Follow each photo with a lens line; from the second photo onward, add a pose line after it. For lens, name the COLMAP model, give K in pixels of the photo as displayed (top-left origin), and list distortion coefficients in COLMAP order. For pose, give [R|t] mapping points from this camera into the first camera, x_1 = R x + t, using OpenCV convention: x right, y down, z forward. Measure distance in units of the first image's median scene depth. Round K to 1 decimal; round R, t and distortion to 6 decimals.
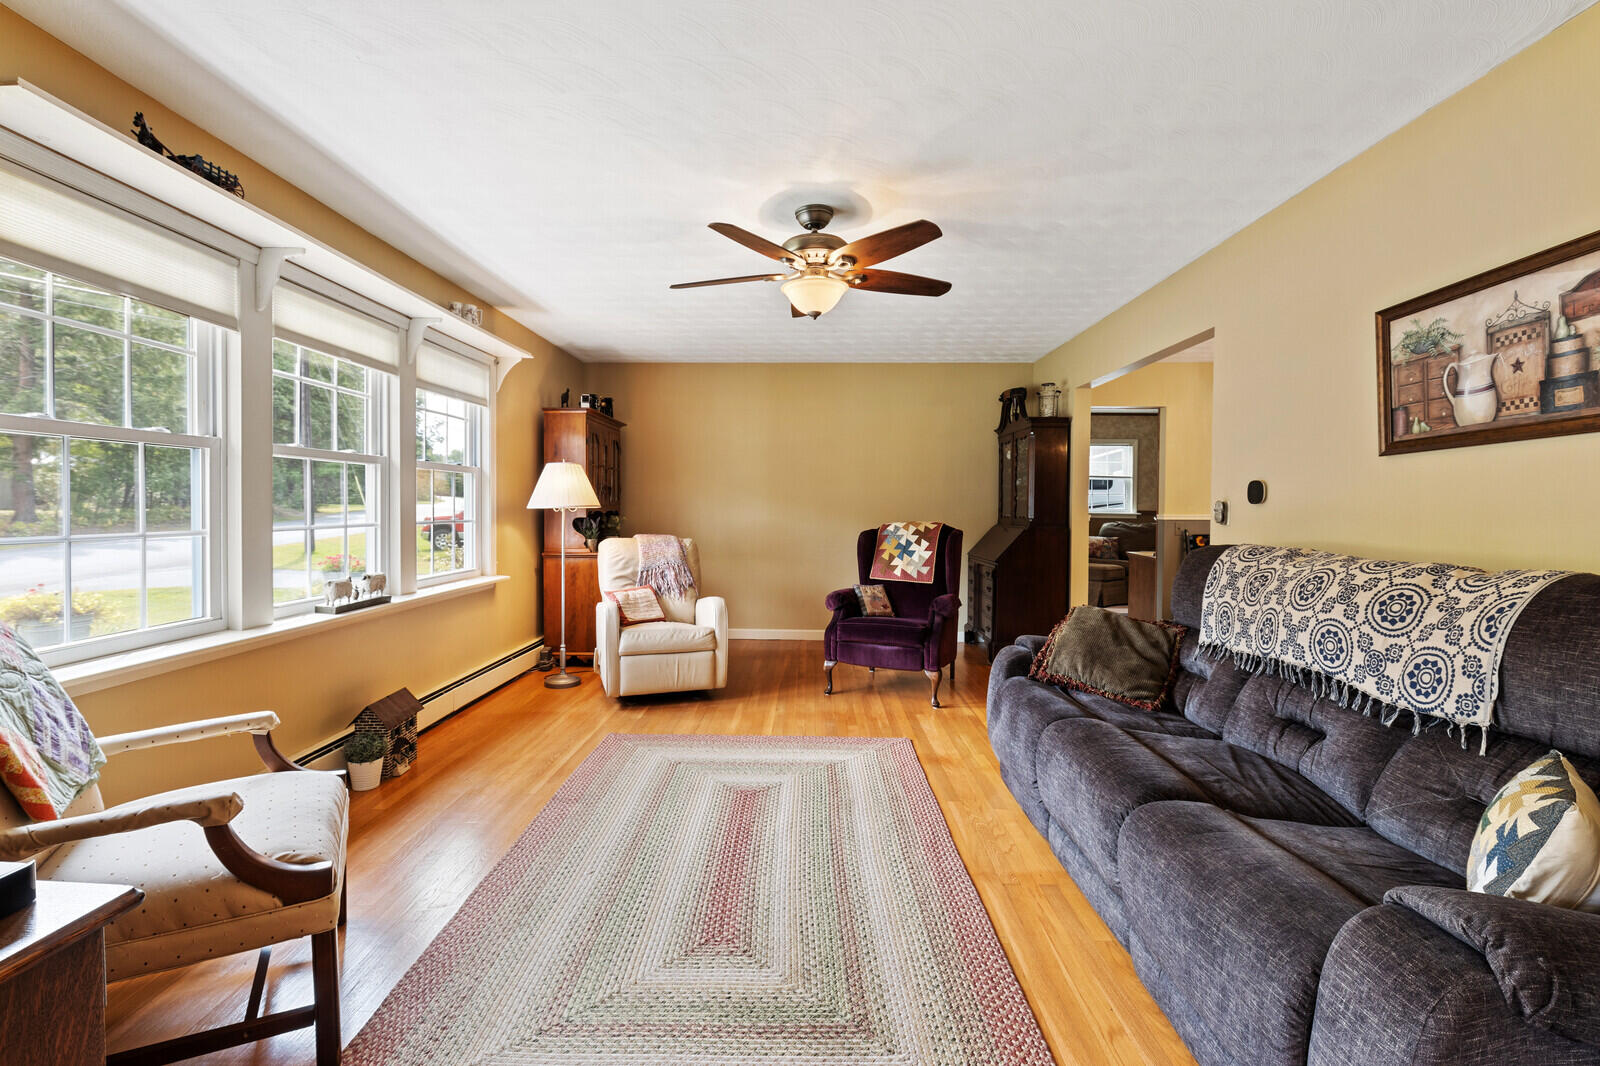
lens RADIAL K [[716.5, 0, 797.8], [0, 716.5, 520.3], [0, 0, 1]] dist [-0.000660, -0.000118]
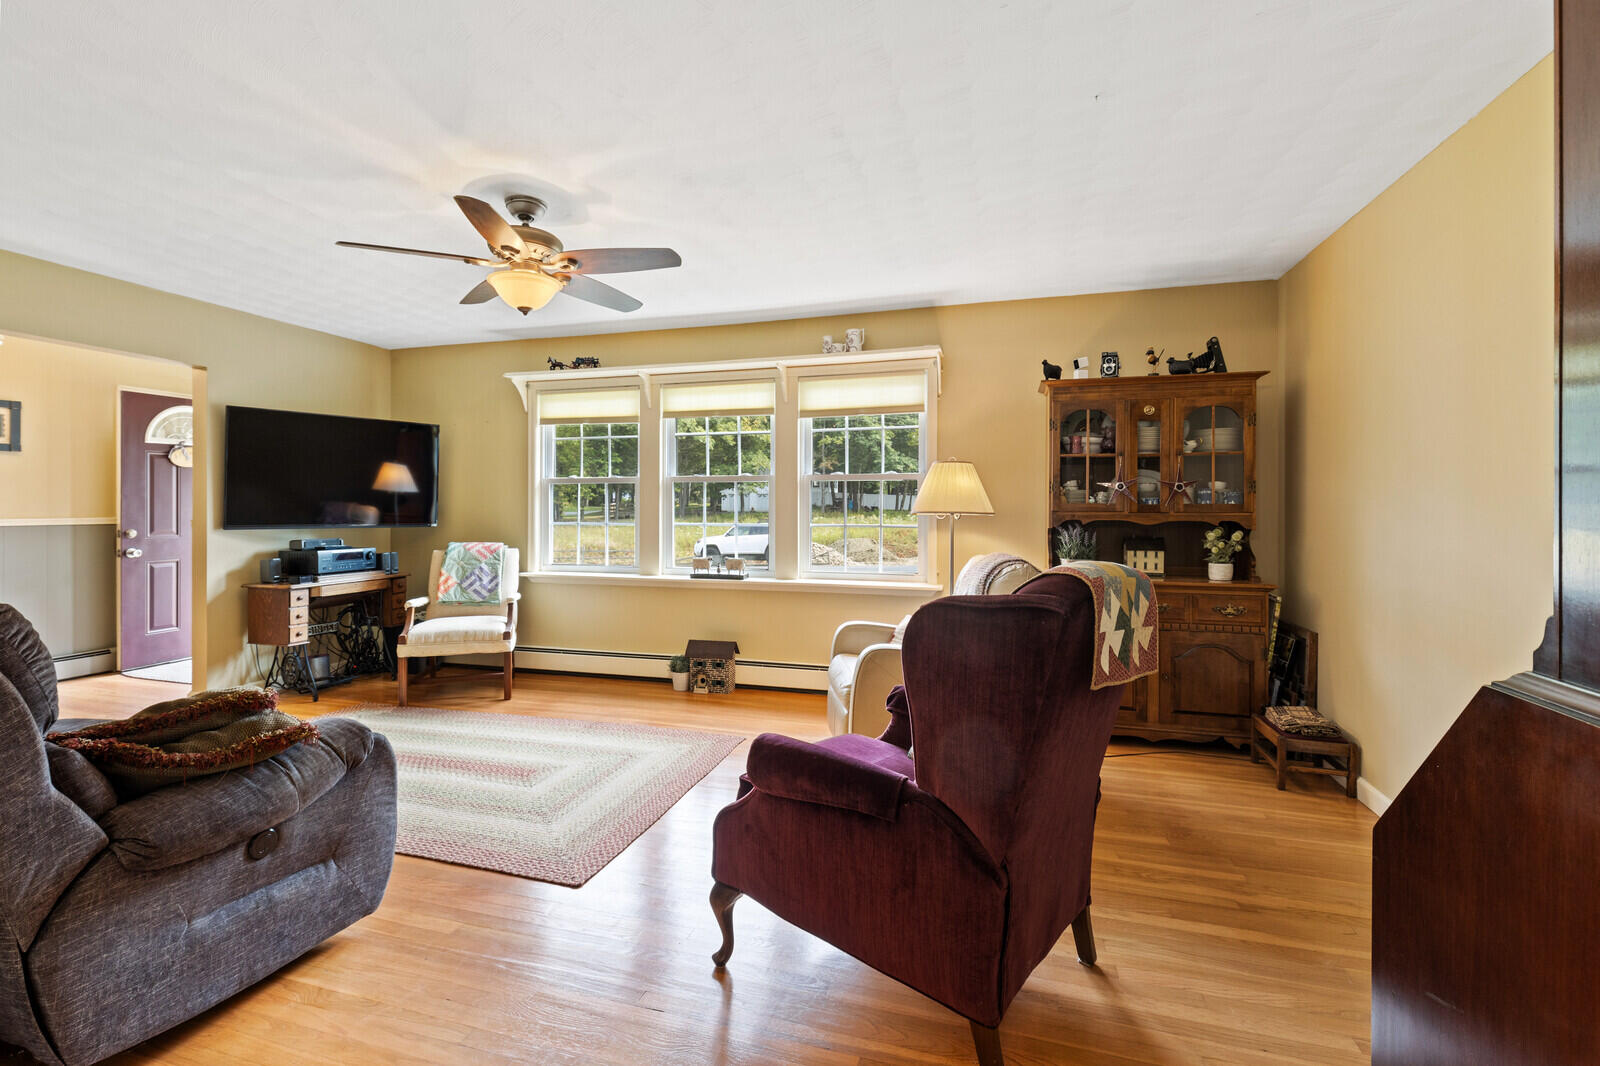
lens RADIAL K [[724.9, 0, 779.9], [0, 724.9, 504.9], [0, 0, 1]] dist [-0.000209, -0.000144]
pose [[-0.280969, -0.005997, -0.959698, 1.102998], [-0.021340, 0.999772, 0.000001, -0.048830], [0.959480, 0.020480, -0.281033, 2.077238]]
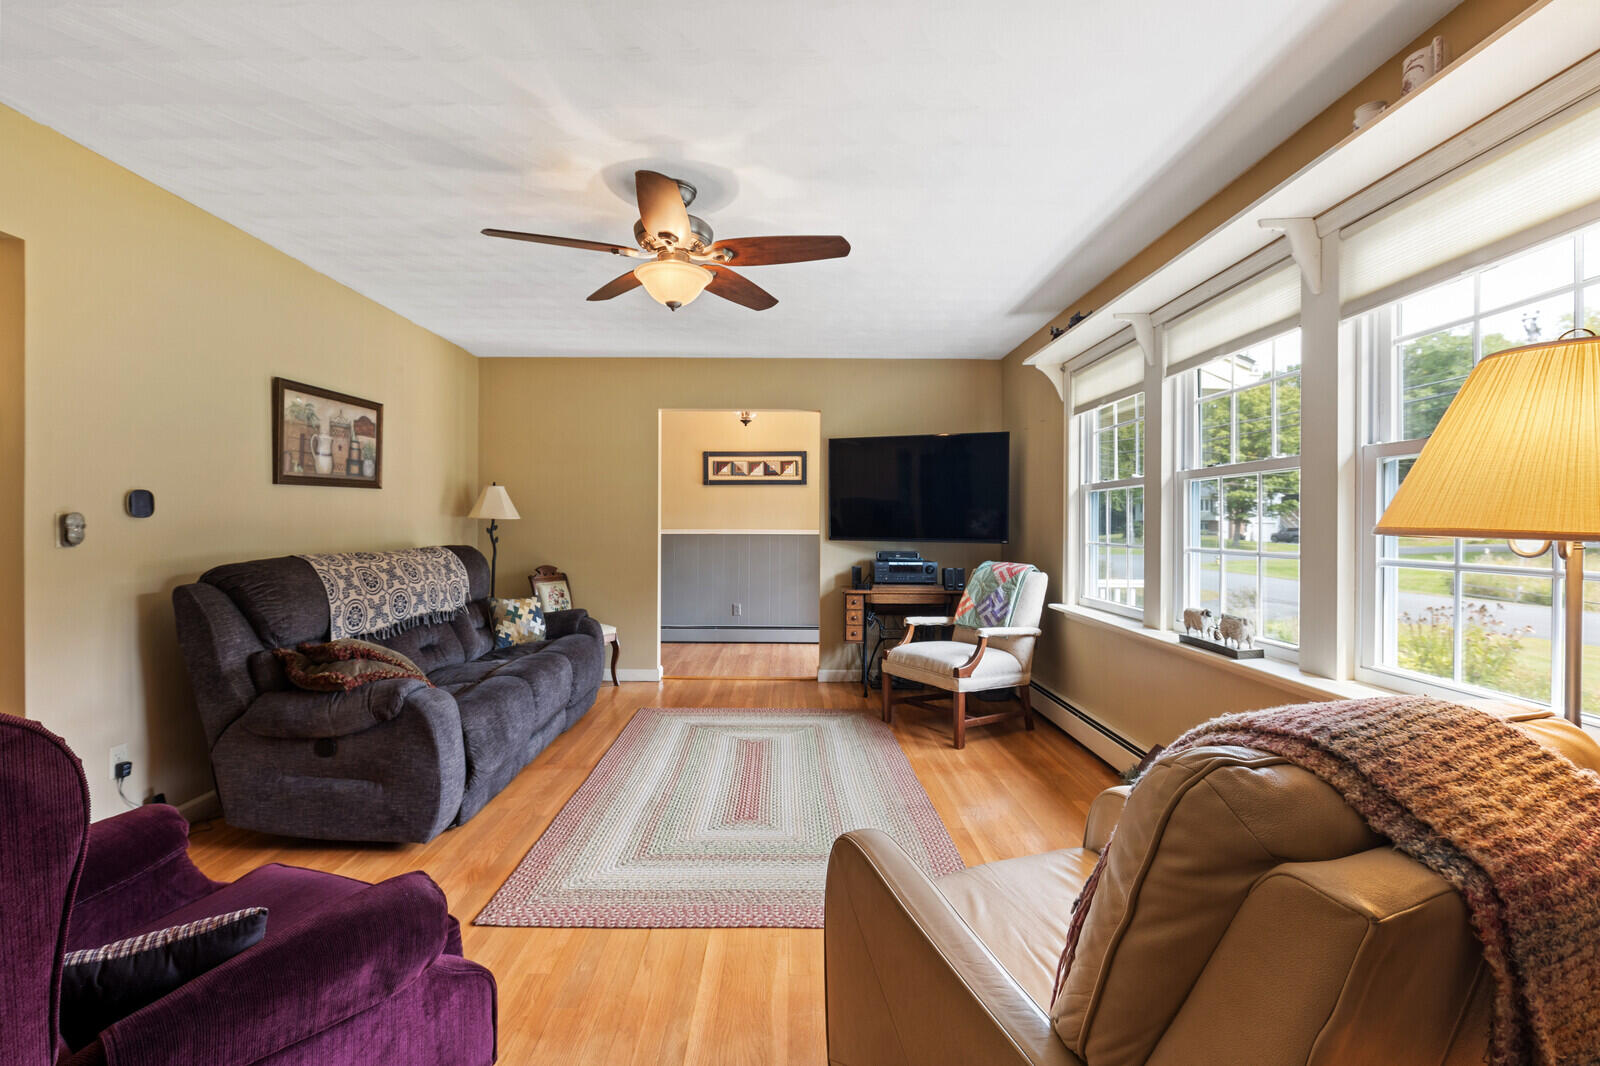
lens RADIAL K [[716.5, 0, 797.8], [0, 716.5, 520.3], [0, 0, 1]] dist [-0.000660, -0.000118]
pose [[-0.999868, -0.007095, -0.014633, -0.150983], [-0.007342, 0.999831, 0.016851, -0.054088], [0.014511, 0.016957, -0.999751, 2.445169]]
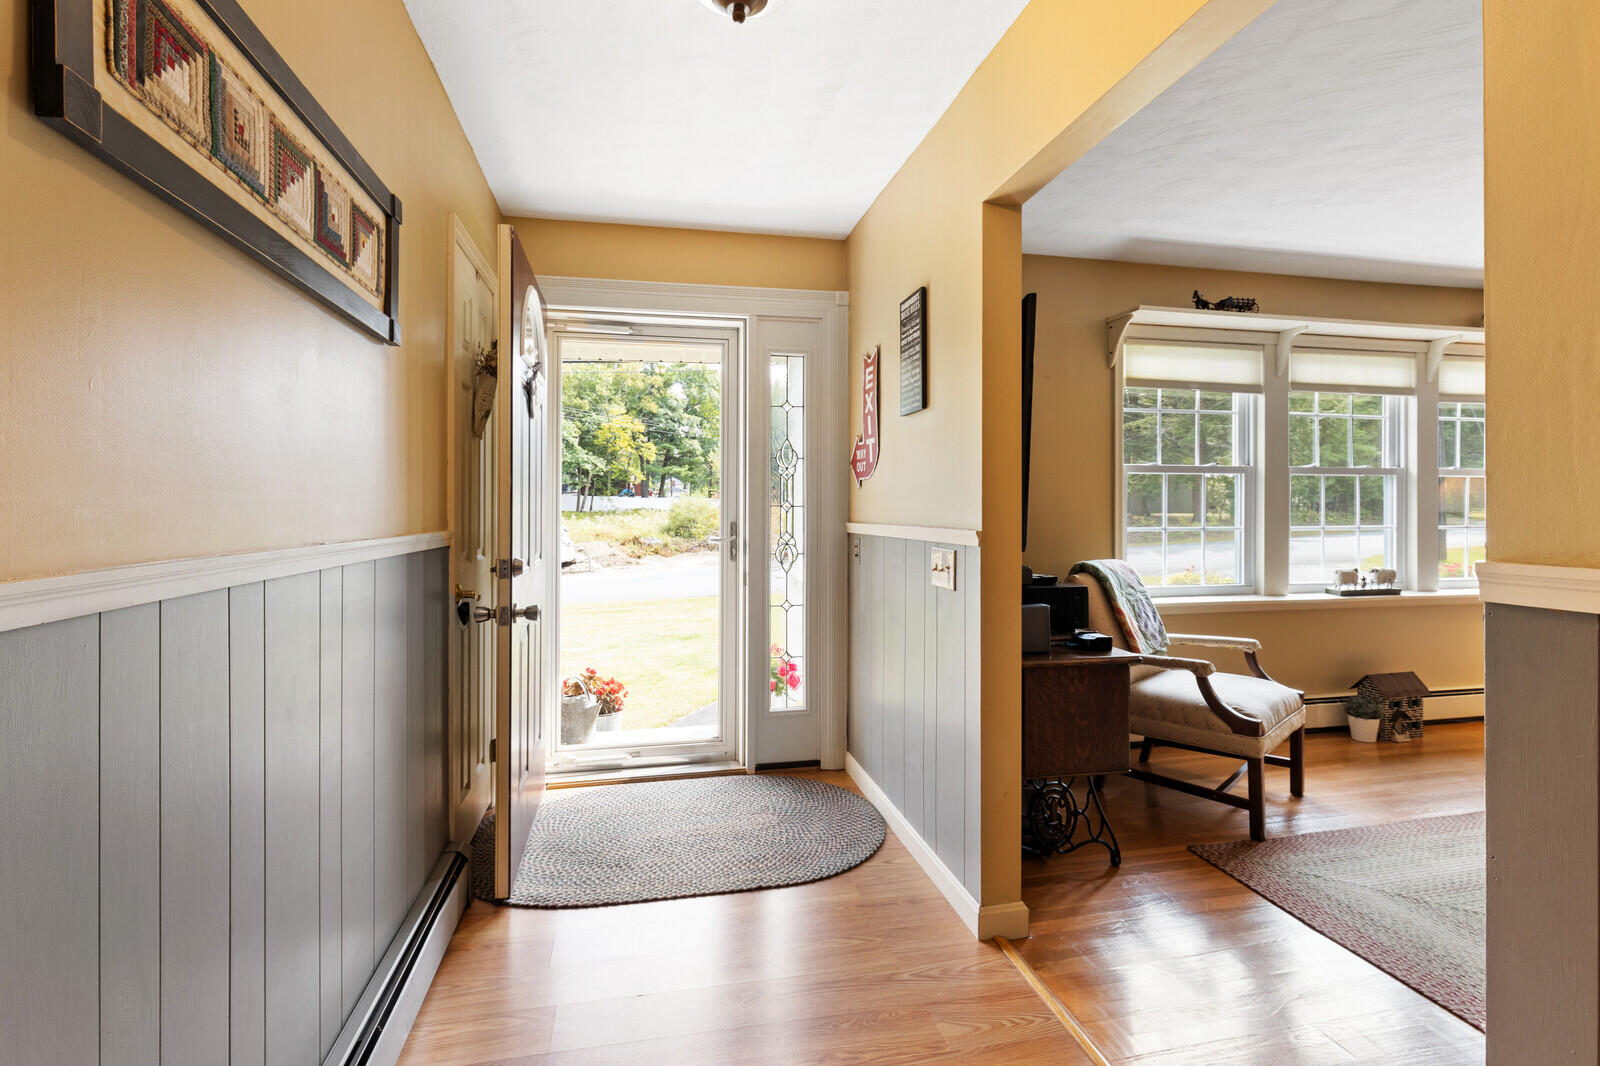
lens RADIAL K [[729.4, 0, 757.9], [0, 729.4, 502.6], [0, 0, 1]] dist [-0.003080, -0.000739]
pose [[0.190093, -0.010788, -0.981707, 0.543825], [-0.019542, 0.999700, -0.014770, 0.005261], [0.981572, 0.021993, 0.189825, -0.338136]]
